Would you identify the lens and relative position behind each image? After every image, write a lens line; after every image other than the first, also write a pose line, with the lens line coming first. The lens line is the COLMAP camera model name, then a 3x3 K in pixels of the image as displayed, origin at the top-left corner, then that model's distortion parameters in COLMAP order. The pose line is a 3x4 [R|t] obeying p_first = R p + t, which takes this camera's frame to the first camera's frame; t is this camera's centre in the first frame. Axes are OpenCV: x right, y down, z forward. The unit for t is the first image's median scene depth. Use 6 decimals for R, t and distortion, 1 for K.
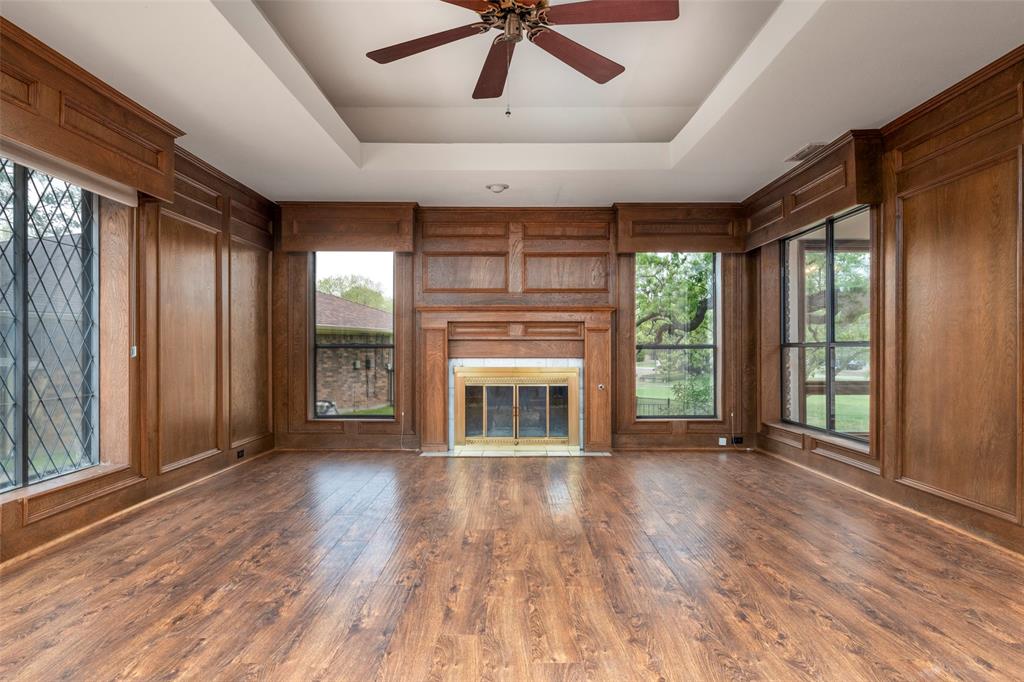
lens RADIAL K [[611.3, 0, 513.1], [0, 611.3, 344.1], [0, 0, 1]] dist [-0.000034, 0.000121]
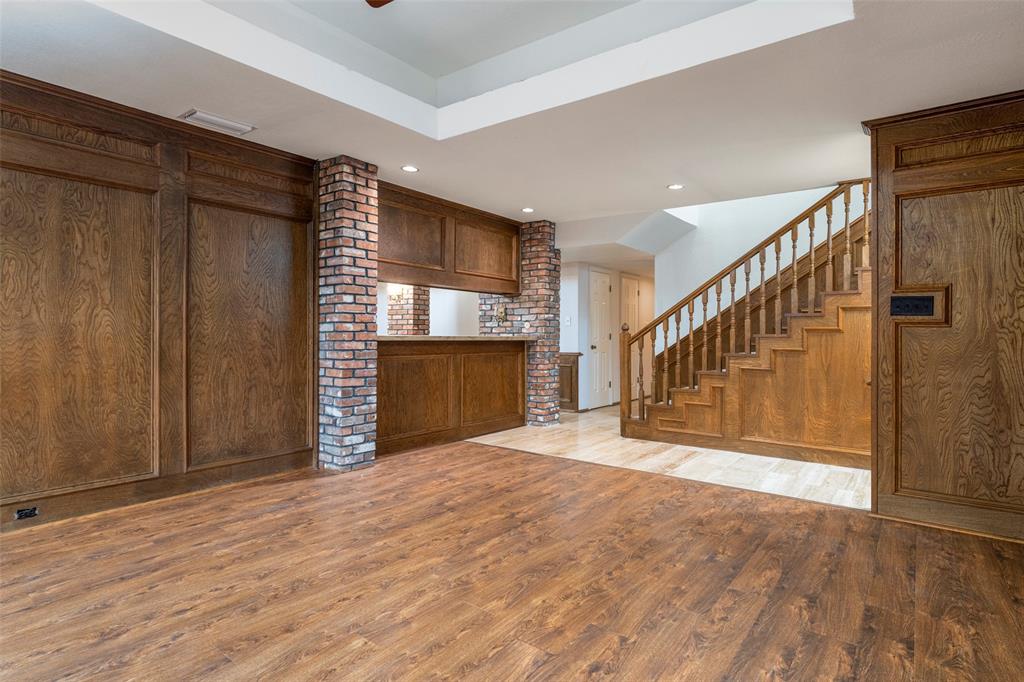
lens RADIAL K [[535.2, 0, 519.7], [0, 535.2, 335.0], [0, 0, 1]] dist [-0.001020, 0.001605]
pose [[-0.801688, -0.006409, 0.597709, -0.391631], [-0.006890, 0.999975, 0.001481, -0.014800], [-0.597703, -0.002931, -0.801712, 0.883554]]
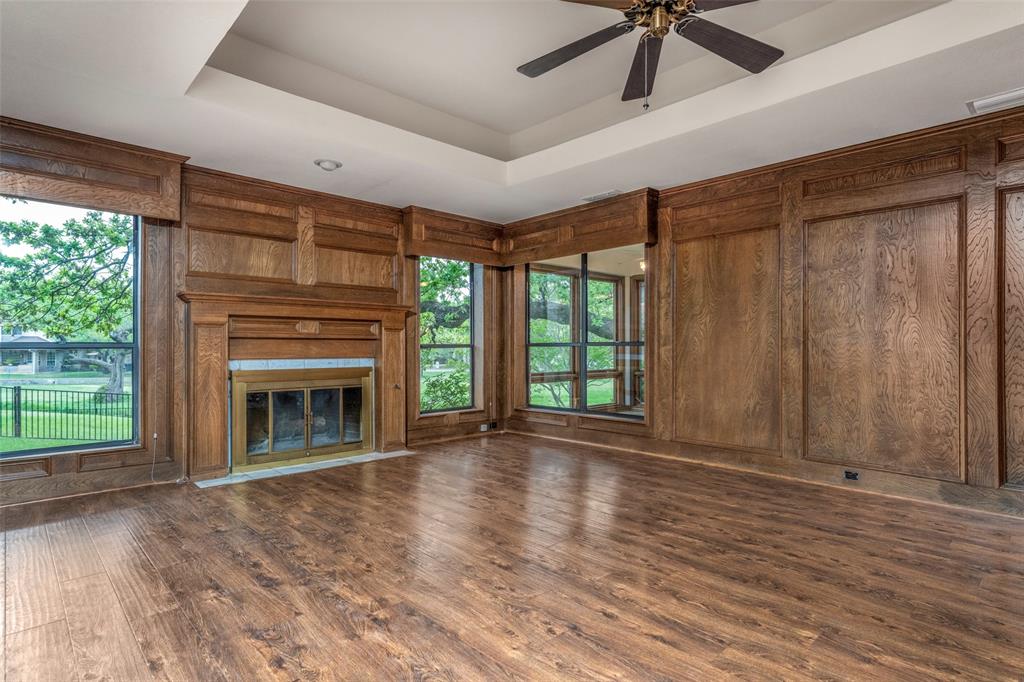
lens RADIAL K [[535.2, 0, 518.0], [0, 535.2, 343.1], [0, 0, 1]] dist [-0.001020, 0.001605]
pose [[0.720335, 0.004852, 0.693609, -0.529684], [-0.003957, 0.999988, -0.002885, 0.002431], [-0.693615, -0.000666, 0.720346, 0.376913]]
